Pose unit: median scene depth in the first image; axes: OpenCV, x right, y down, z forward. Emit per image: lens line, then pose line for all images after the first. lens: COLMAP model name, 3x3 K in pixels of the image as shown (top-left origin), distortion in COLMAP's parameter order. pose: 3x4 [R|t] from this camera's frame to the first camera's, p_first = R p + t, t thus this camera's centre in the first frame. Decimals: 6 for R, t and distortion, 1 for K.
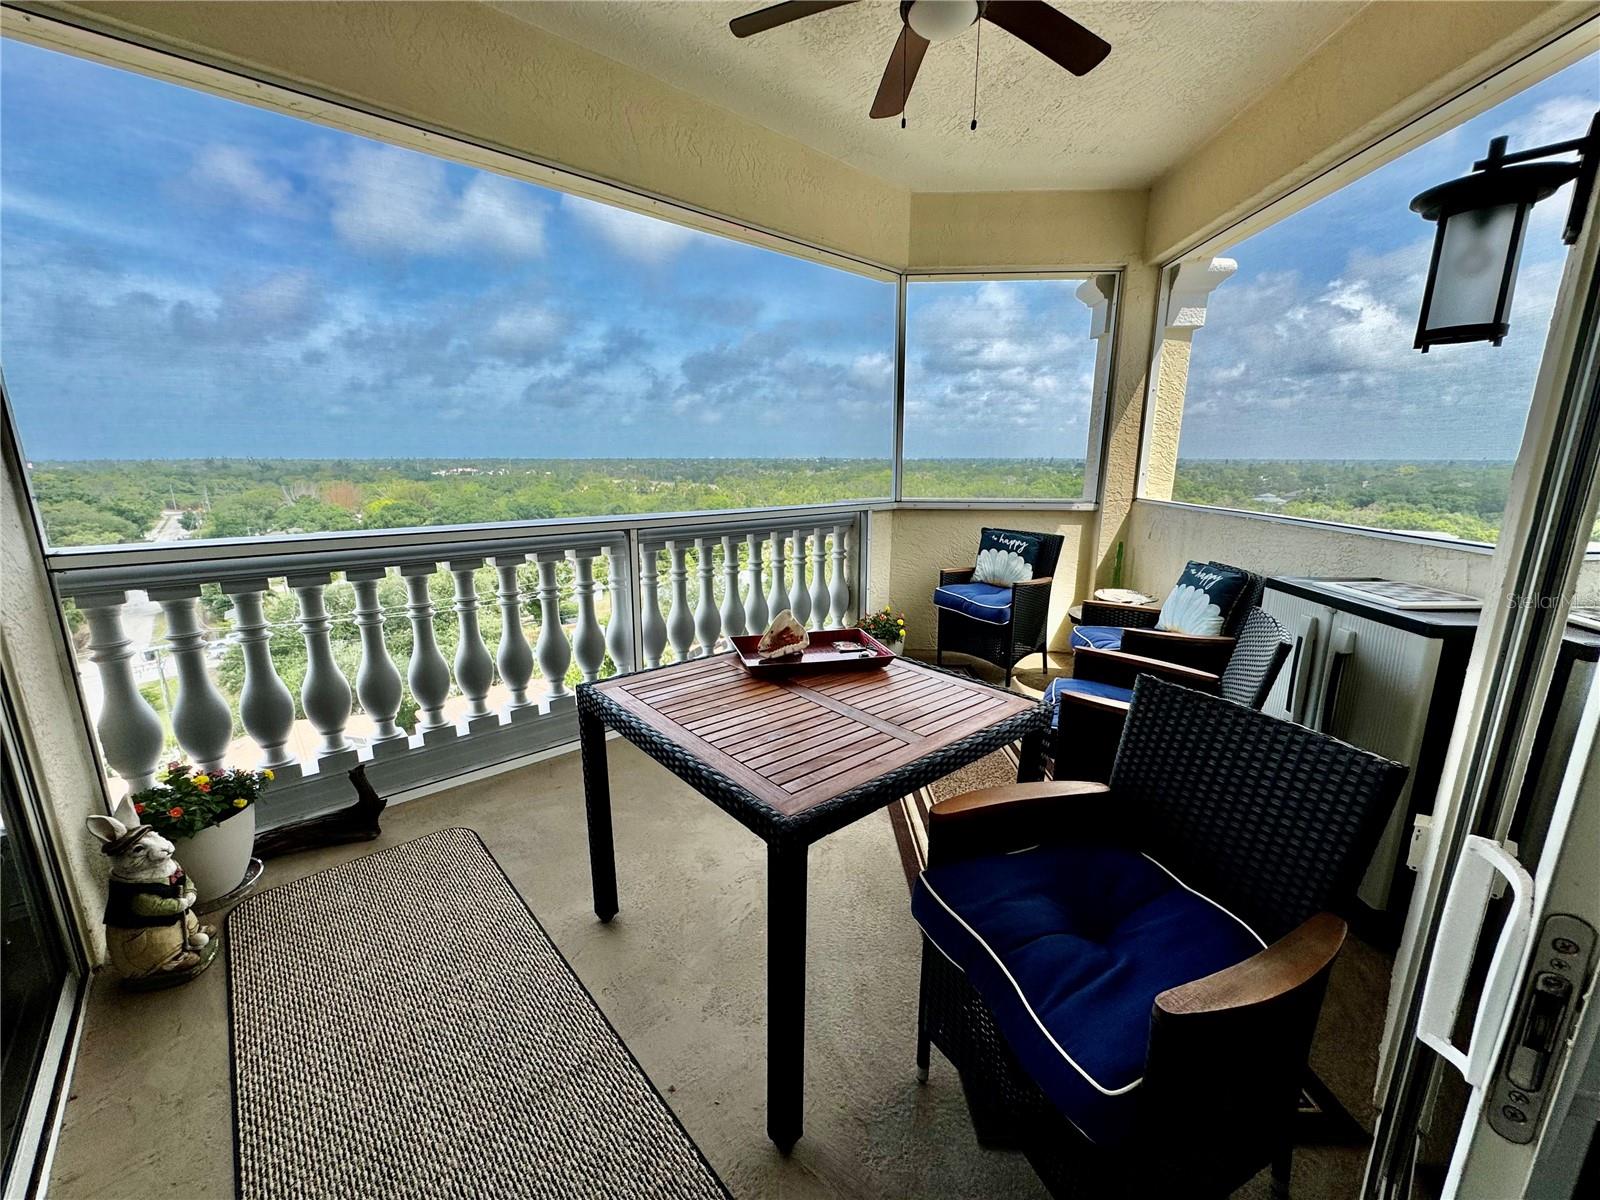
lens RADIAL K [[645.8, 0, 797.4], [0, 645.8, 602.6], [0, 0, 1]] dist [-0.004784, -0.000014]
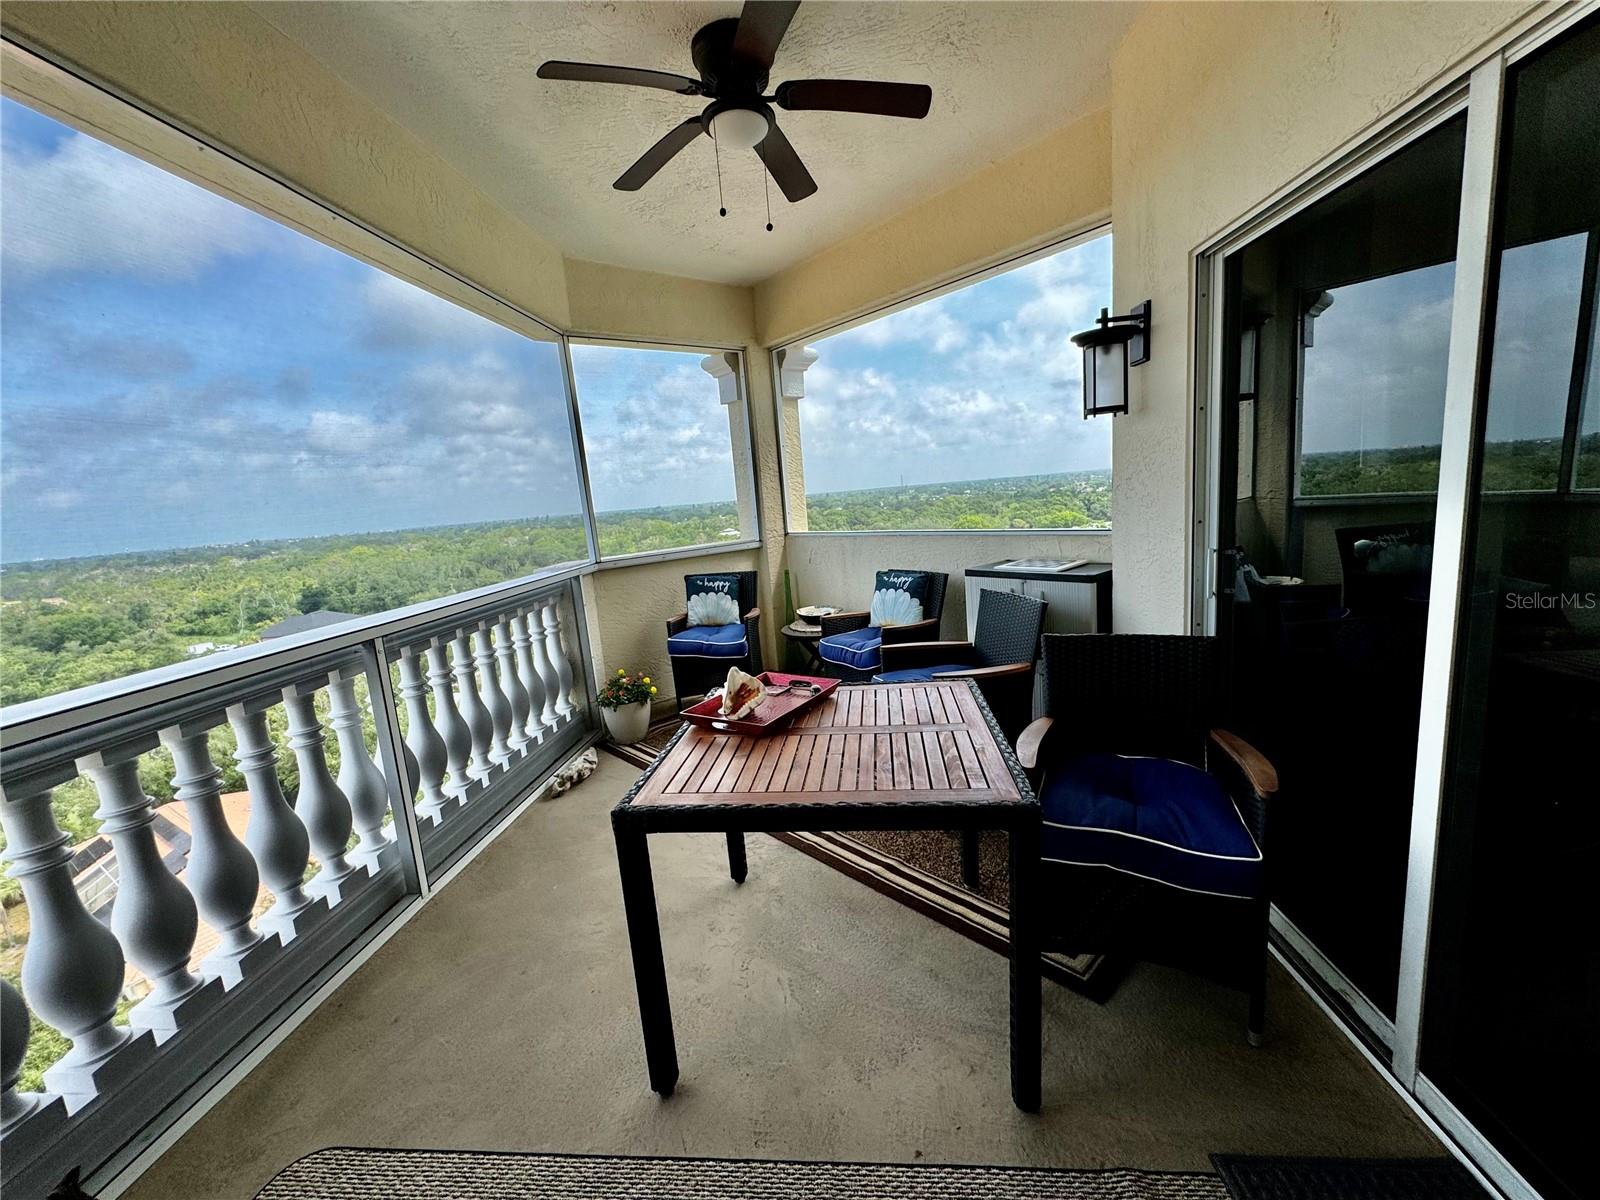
lens RADIAL K [[645.8, 0, 805.2], [0, 645.8, 600.0], [0, 0, 1]] dist [-0.004784, -0.000014]
pose [[0.725636, -0.173515, 0.665841, -0.295220], [0.232770, 0.972532, -0.000237, -0.032452], [-0.647511, 0.155160, 0.746093, 0.094504]]
